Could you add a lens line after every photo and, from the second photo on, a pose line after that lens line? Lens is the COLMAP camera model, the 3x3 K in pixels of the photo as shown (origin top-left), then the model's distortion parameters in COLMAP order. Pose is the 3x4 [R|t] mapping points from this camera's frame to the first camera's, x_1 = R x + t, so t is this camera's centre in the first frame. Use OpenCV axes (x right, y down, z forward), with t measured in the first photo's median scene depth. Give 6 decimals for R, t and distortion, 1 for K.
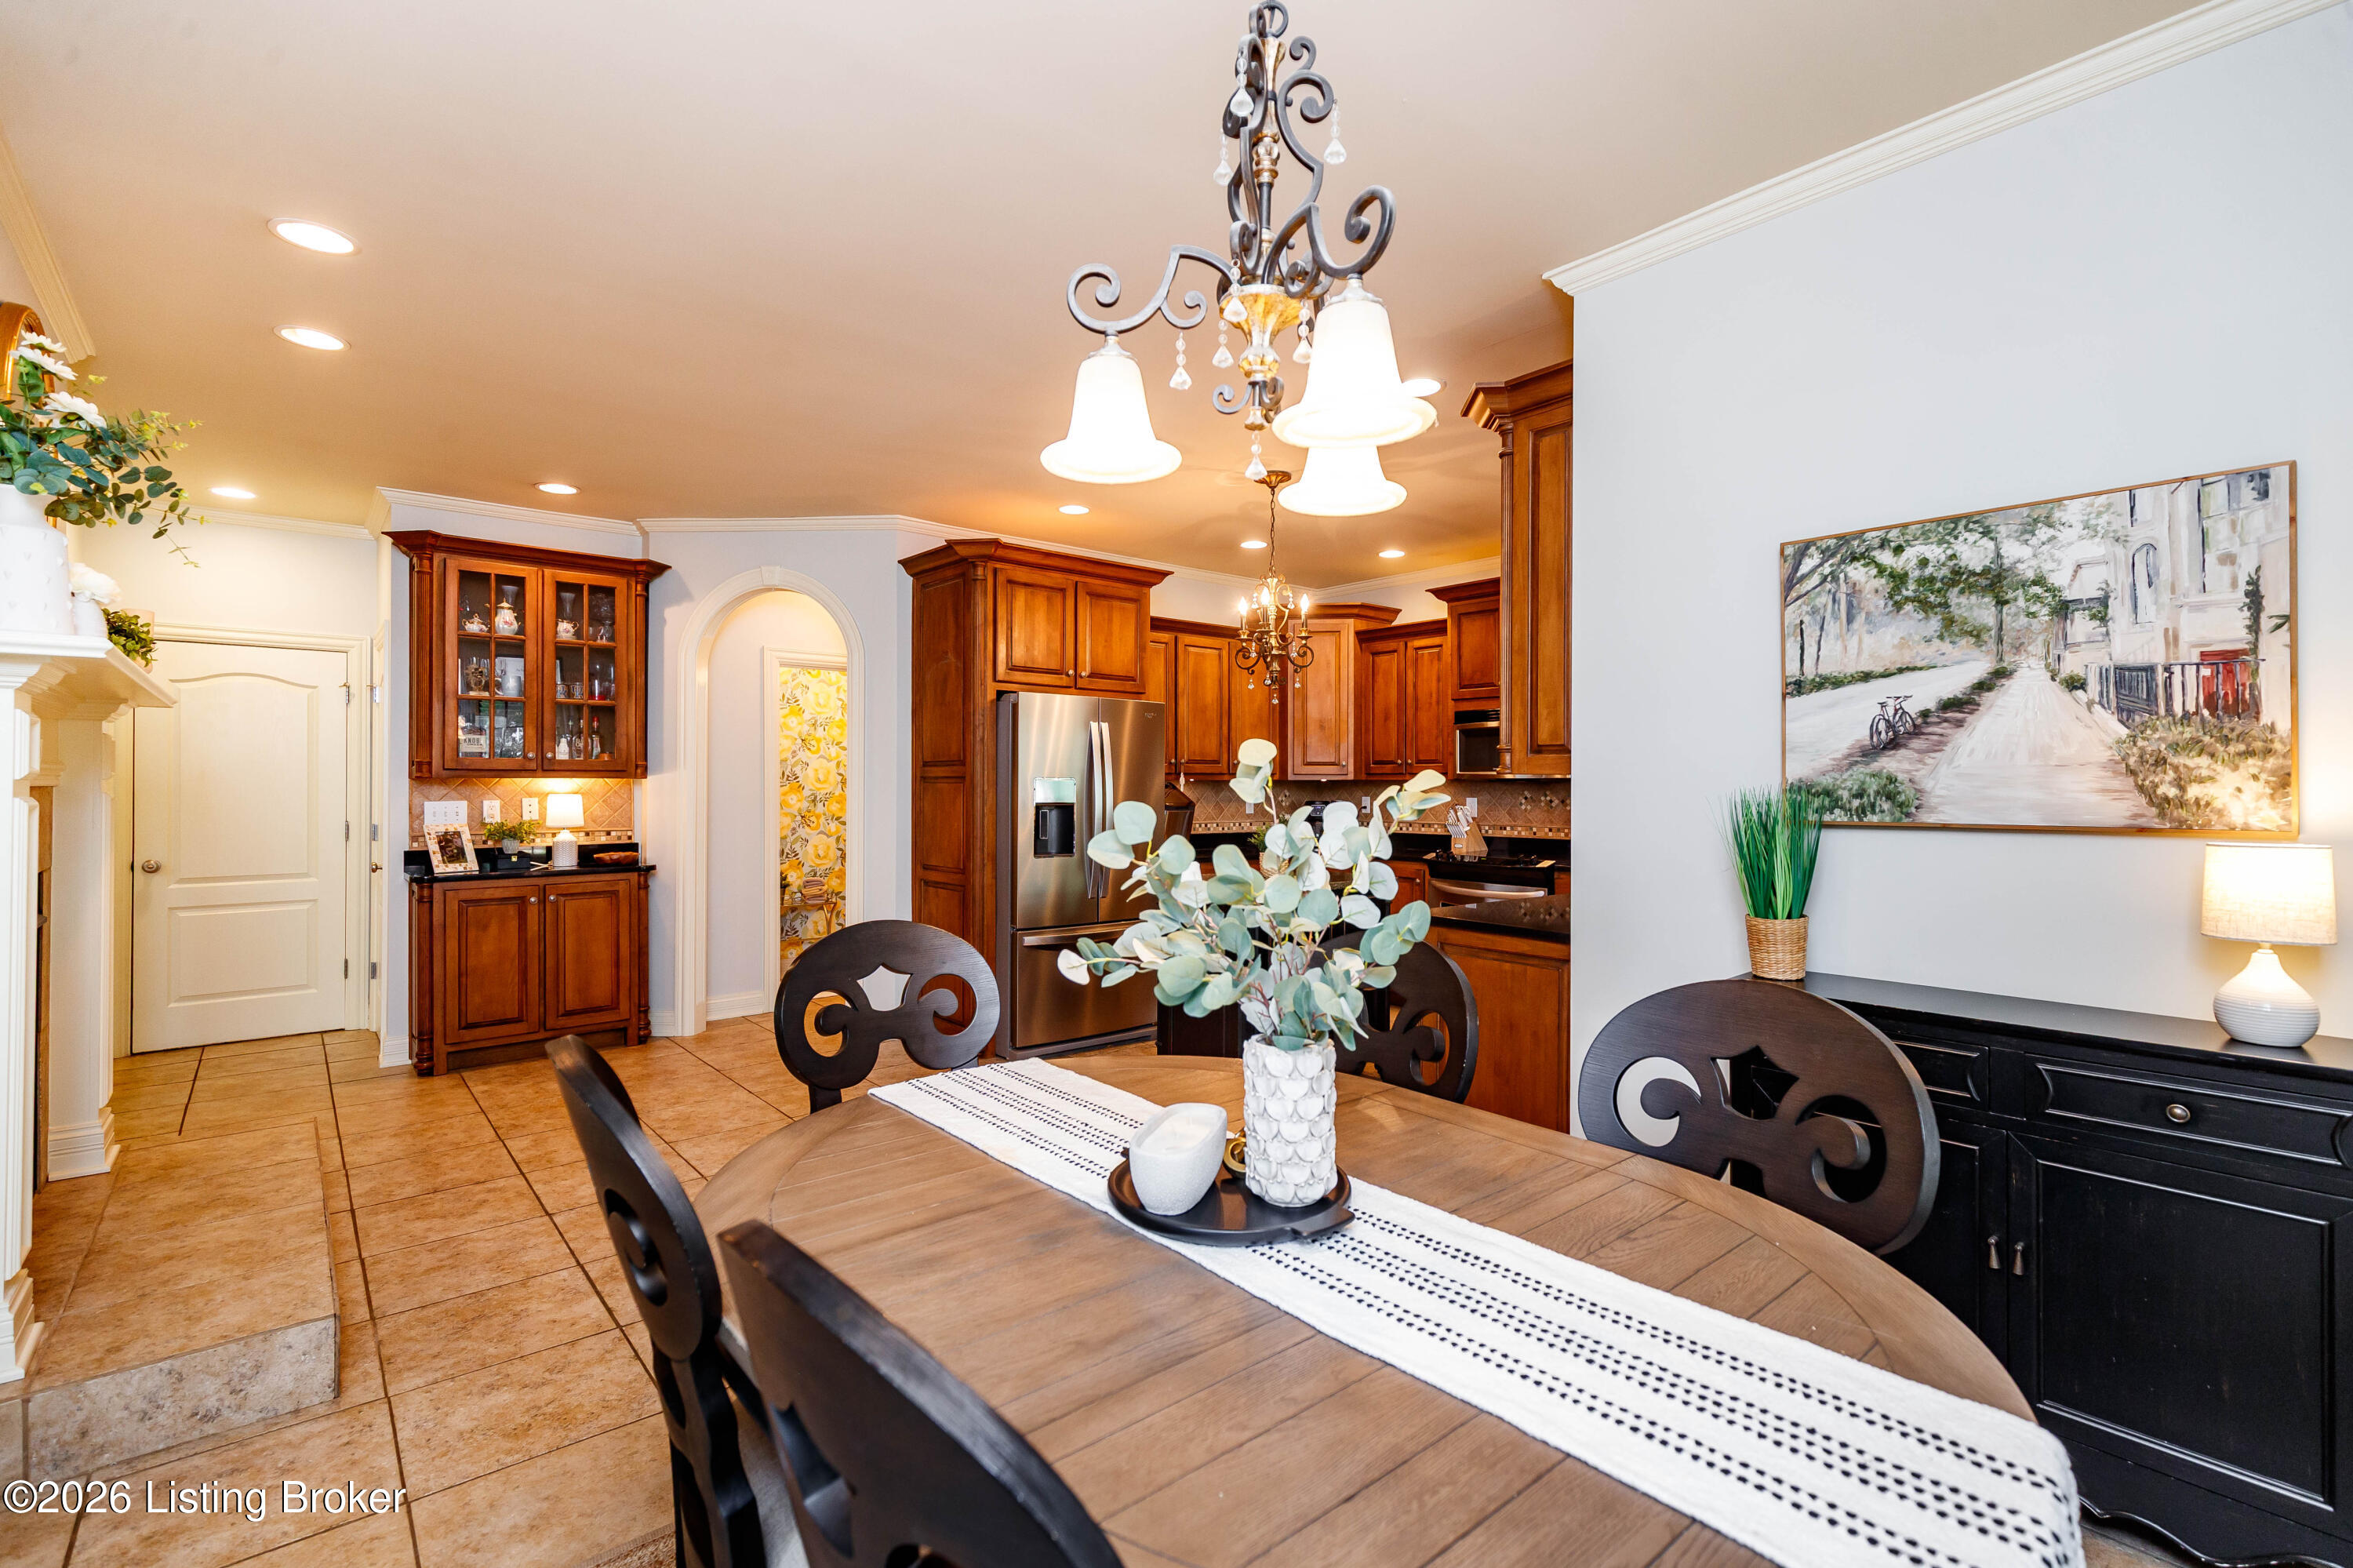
lens RADIAL K [[1097.2, 0, 1192.2], [0, 1097.2, 774.3], [0, 0, 1]] dist [0.008482, -0.002343]
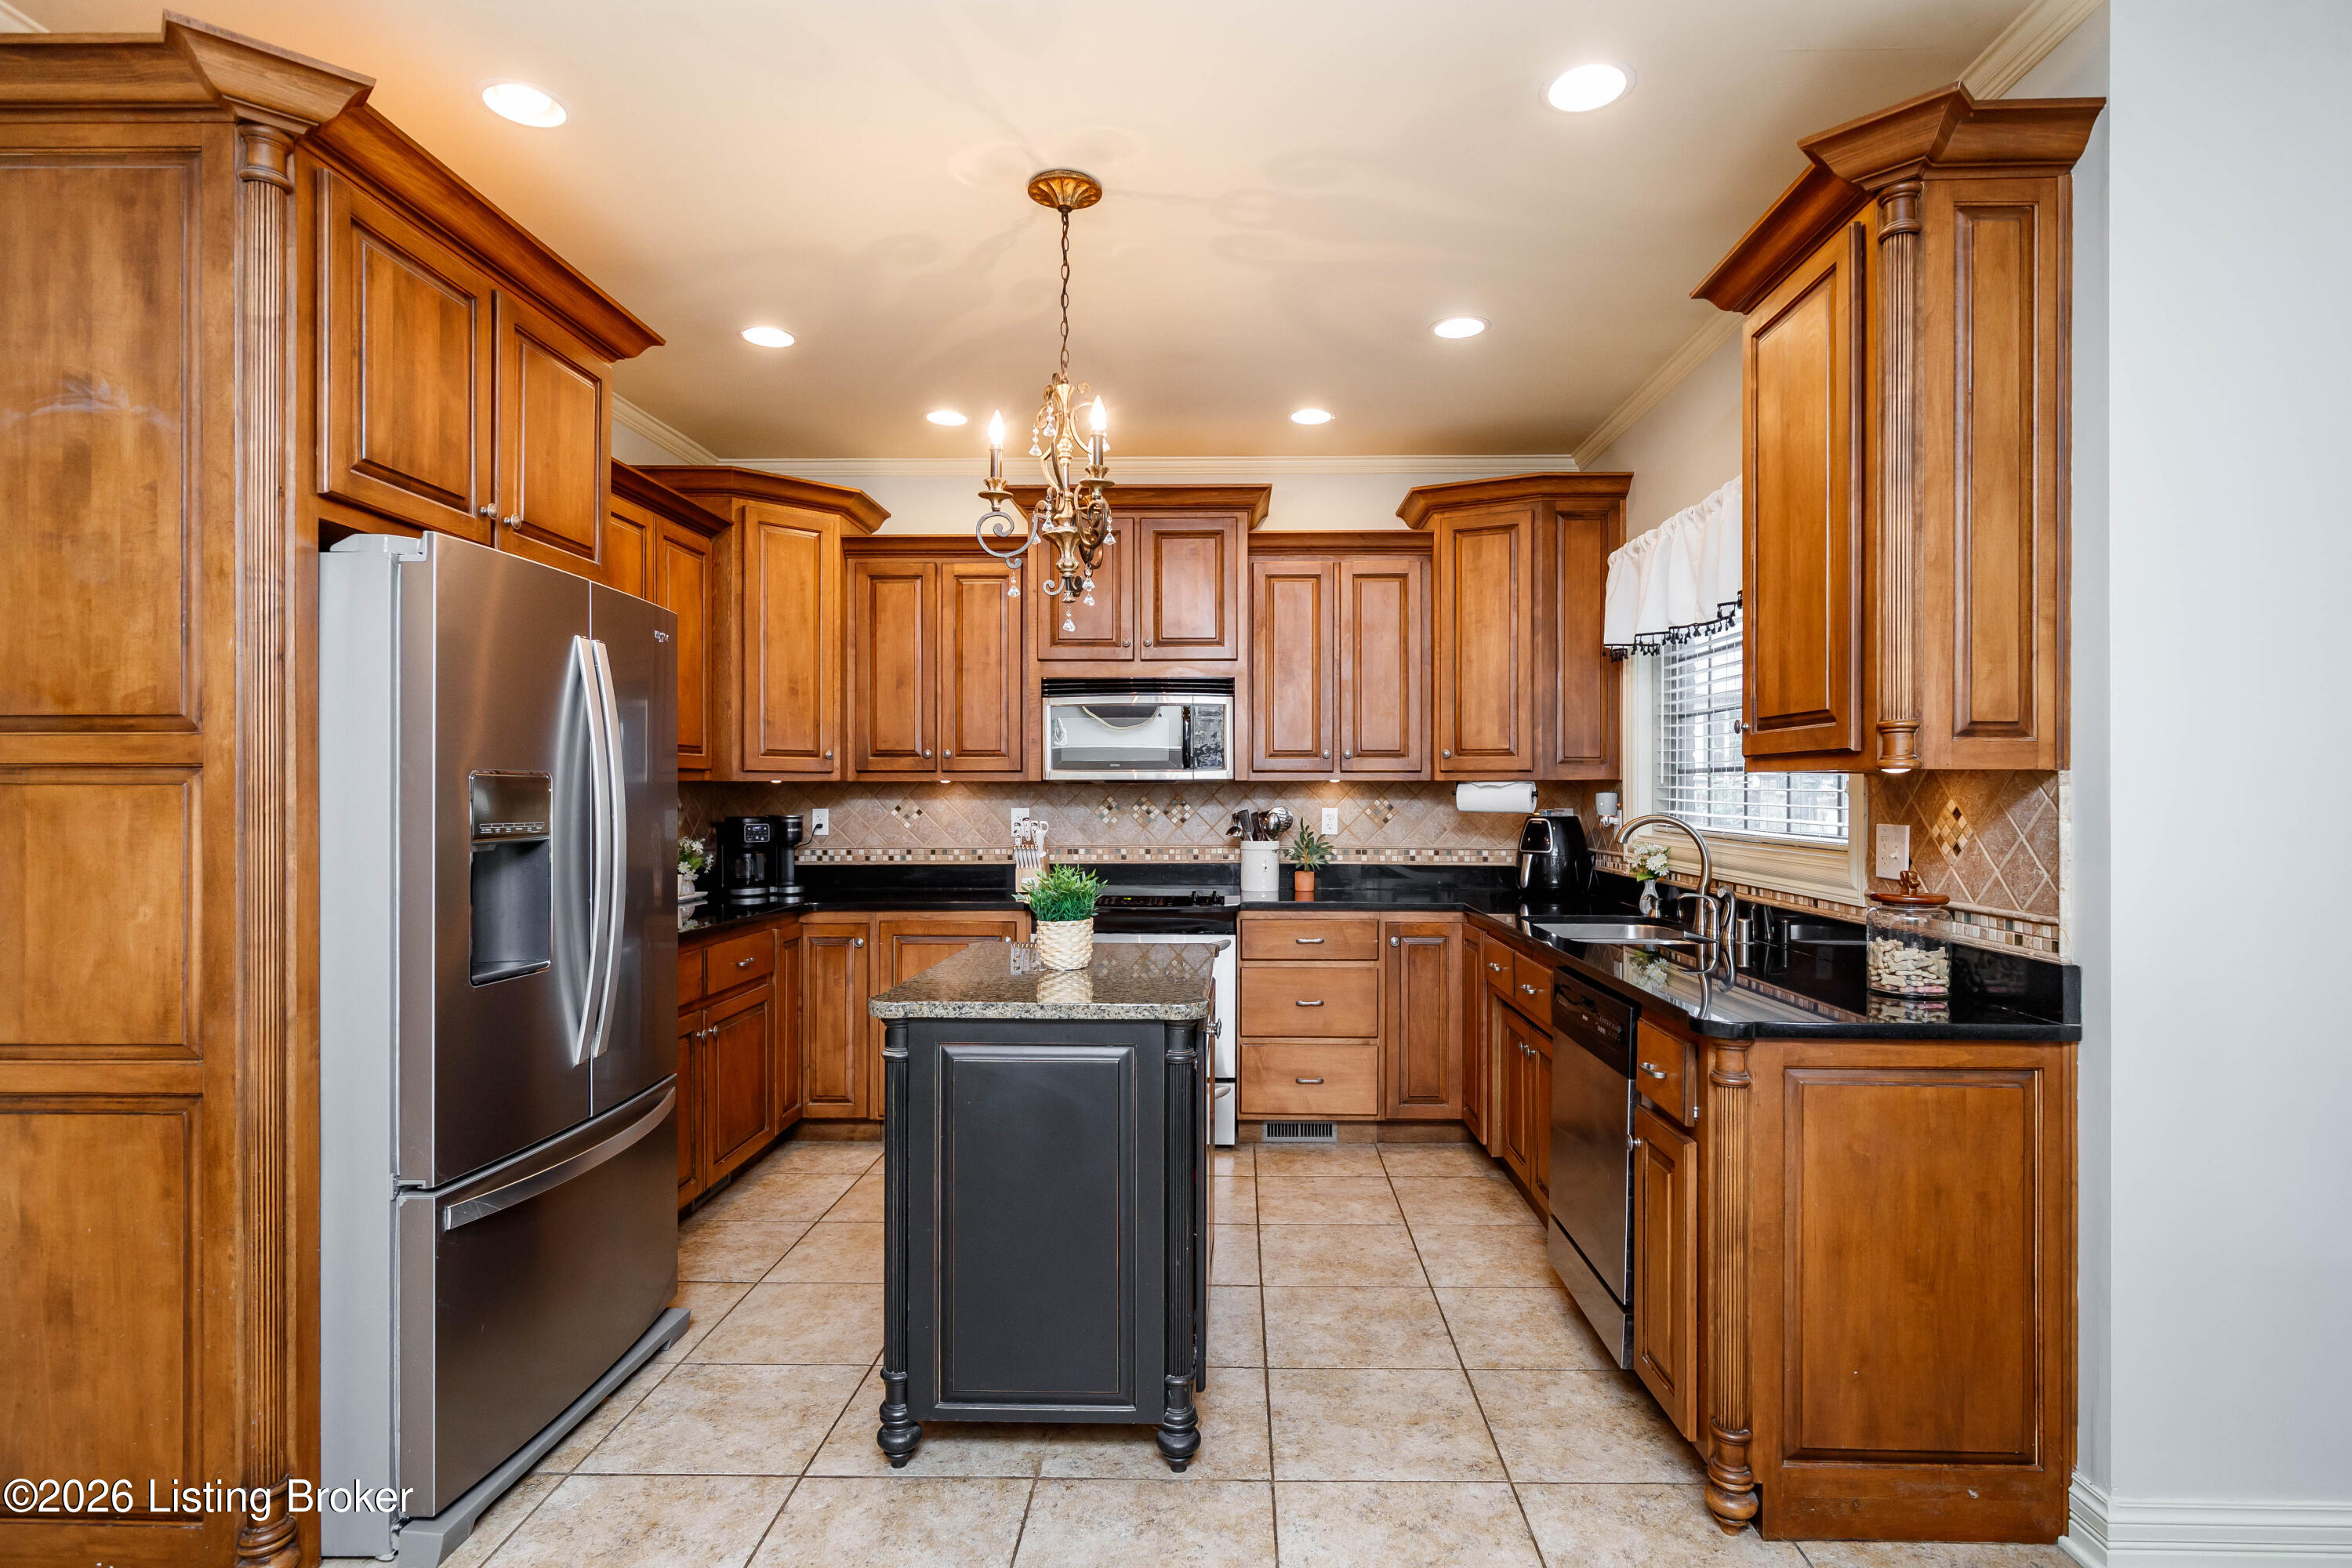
lens RADIAL K [[1185.5, 0, 1202.1], [0, 1185.5, 787.8], [0, 0, 1]] dist [-0.000074, -0.000274]
pose [[0.662822, -0.001158, 0.748776, -0.456067], [-0.005561, 0.999964, 0.006468, 0.007699], [-0.748757, -0.008451, 0.662791, 0.871261]]
